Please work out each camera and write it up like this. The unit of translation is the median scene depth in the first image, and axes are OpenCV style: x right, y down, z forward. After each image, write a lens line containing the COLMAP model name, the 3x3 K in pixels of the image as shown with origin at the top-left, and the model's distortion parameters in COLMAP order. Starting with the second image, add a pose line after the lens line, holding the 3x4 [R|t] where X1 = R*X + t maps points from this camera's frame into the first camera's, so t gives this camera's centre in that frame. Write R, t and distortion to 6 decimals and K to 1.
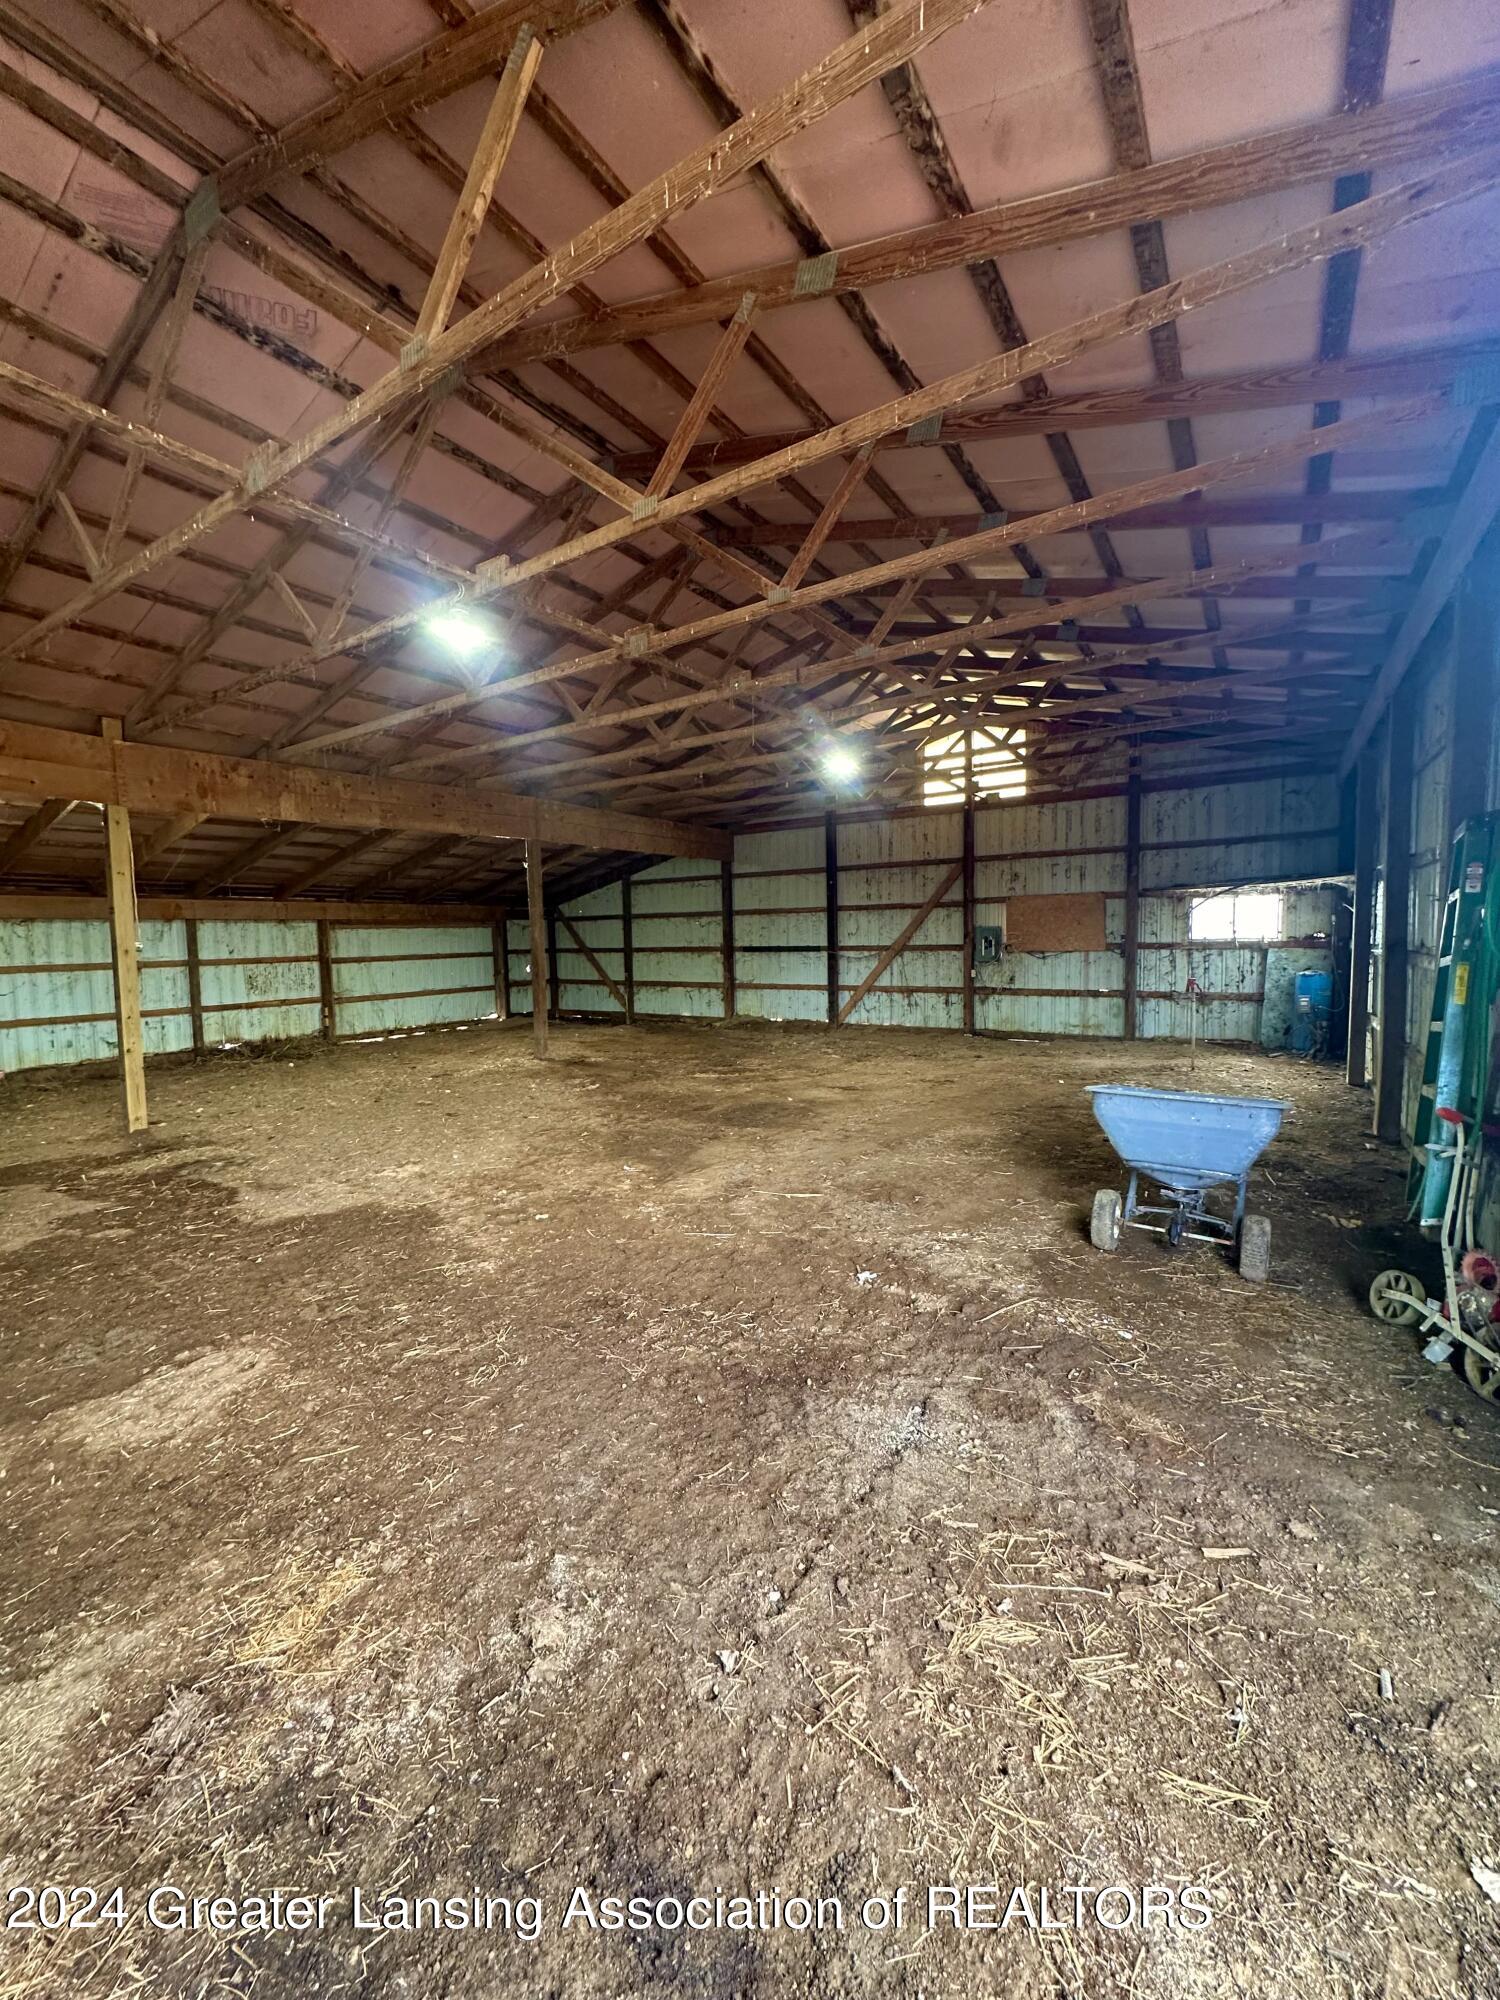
lens RADIAL K [[788.3, 0, 746.9], [0, 788.3, 995.5], [0, 0, 1]] dist [-0.002804, -0.000289]
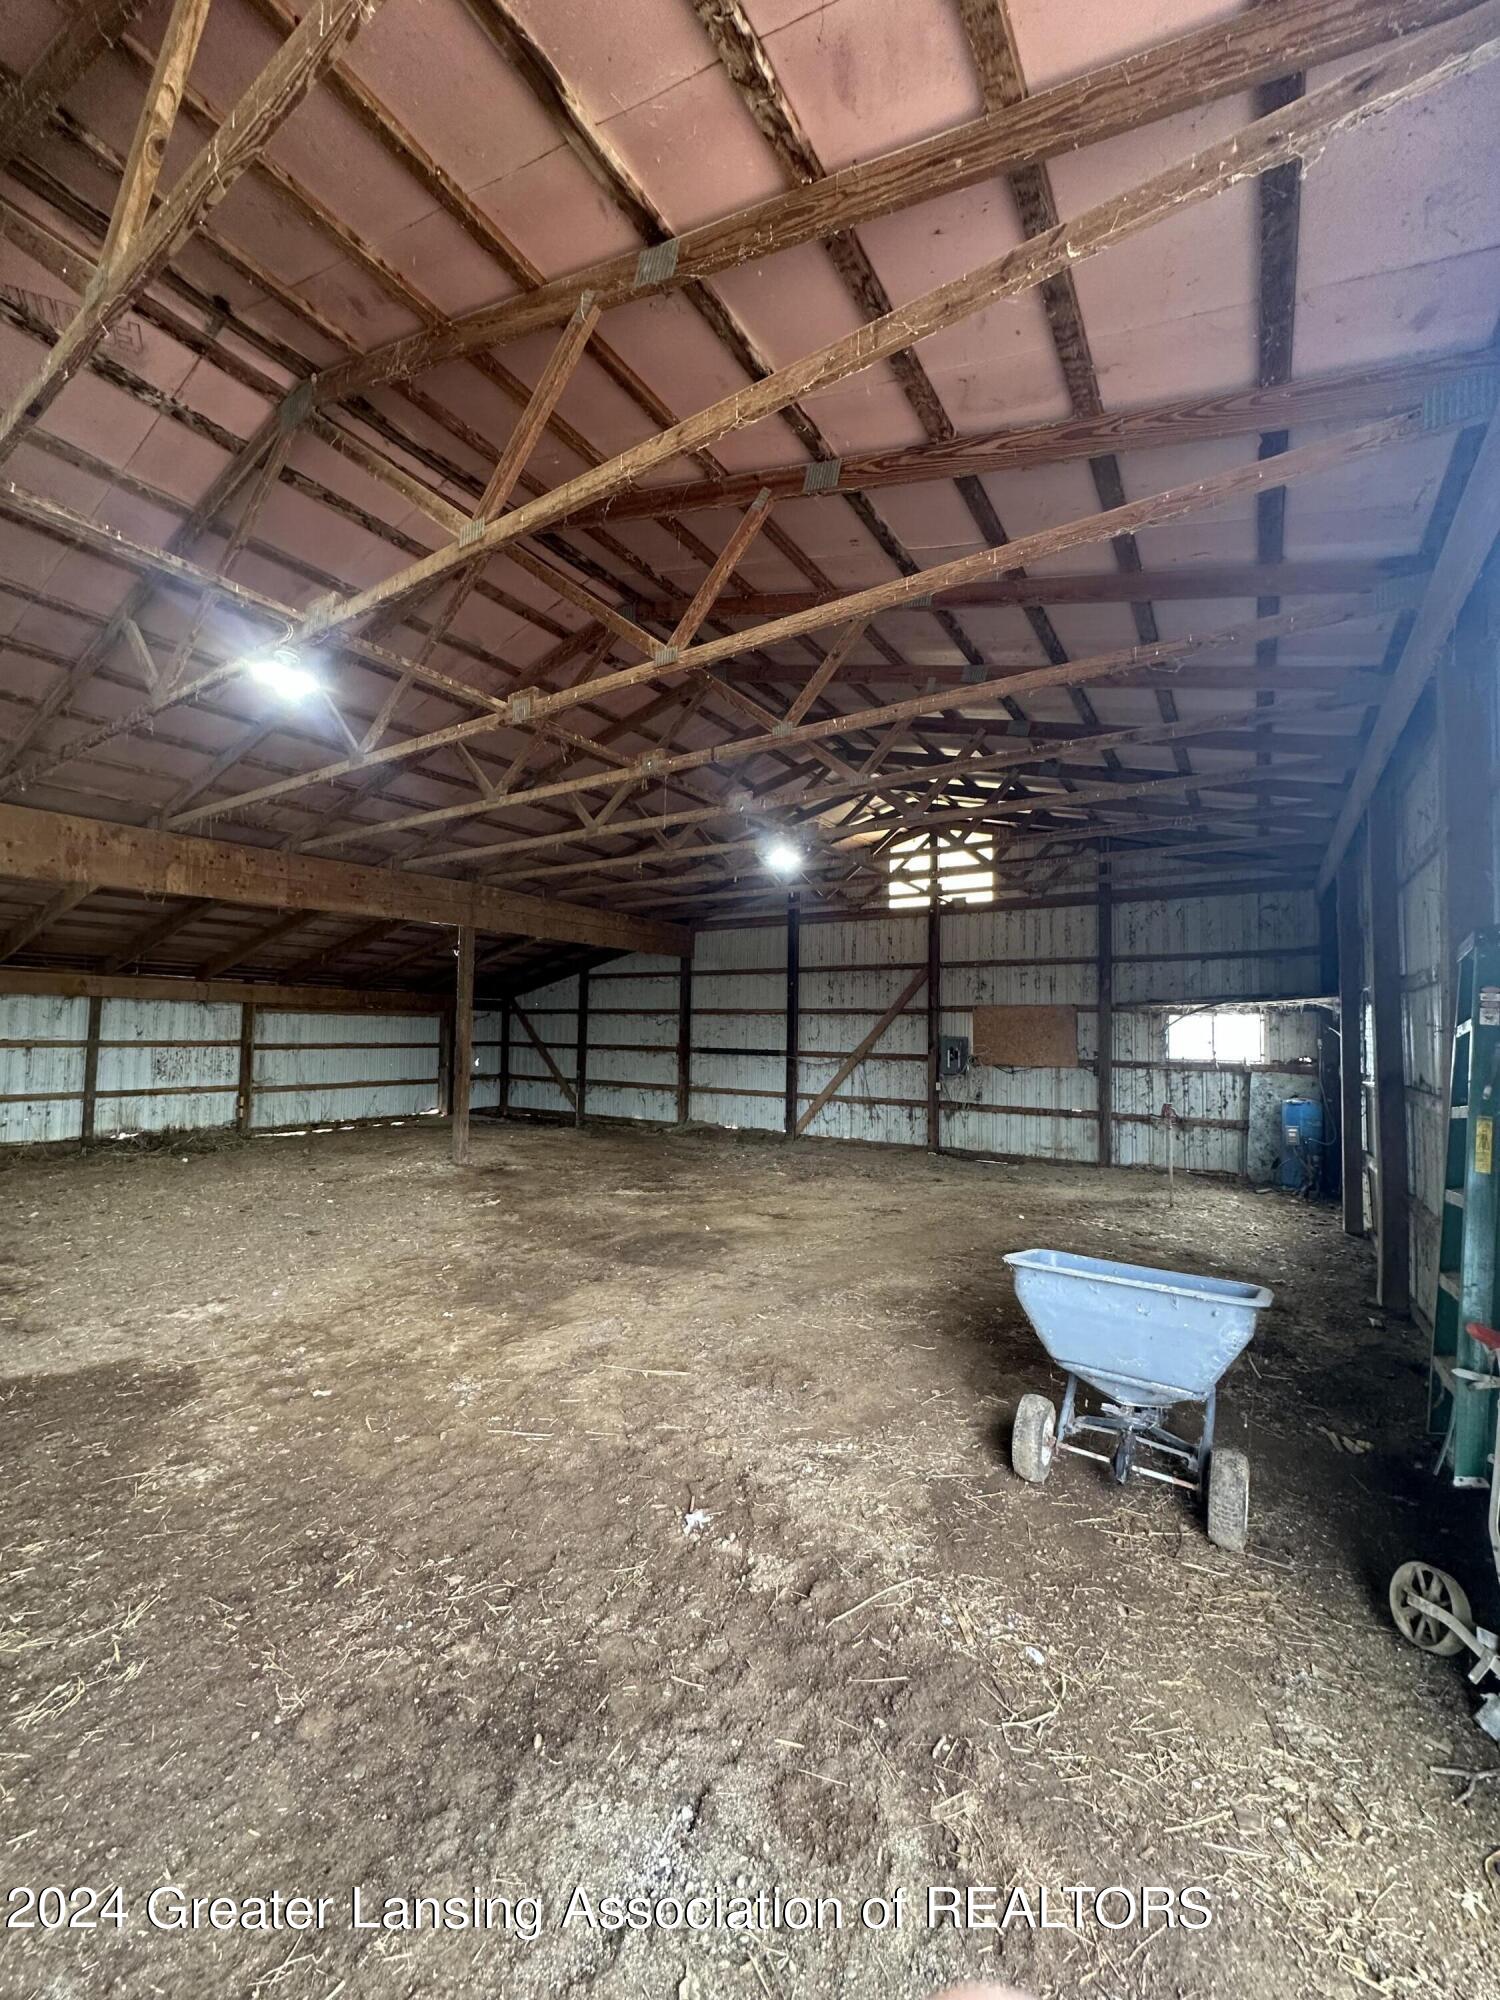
lens RADIAL K [[788.3, 0, 747.2], [0, 788.3, 996.3], [0, 0, 1]] dist [-0.002804, -0.000289]
pose [[0.999275, 0.037651, 0.005726, 0.138628], [-0.036658, 0.991678, -0.123415, -0.027122], [-0.010325, 0.123115, 0.992339, 0.173695]]
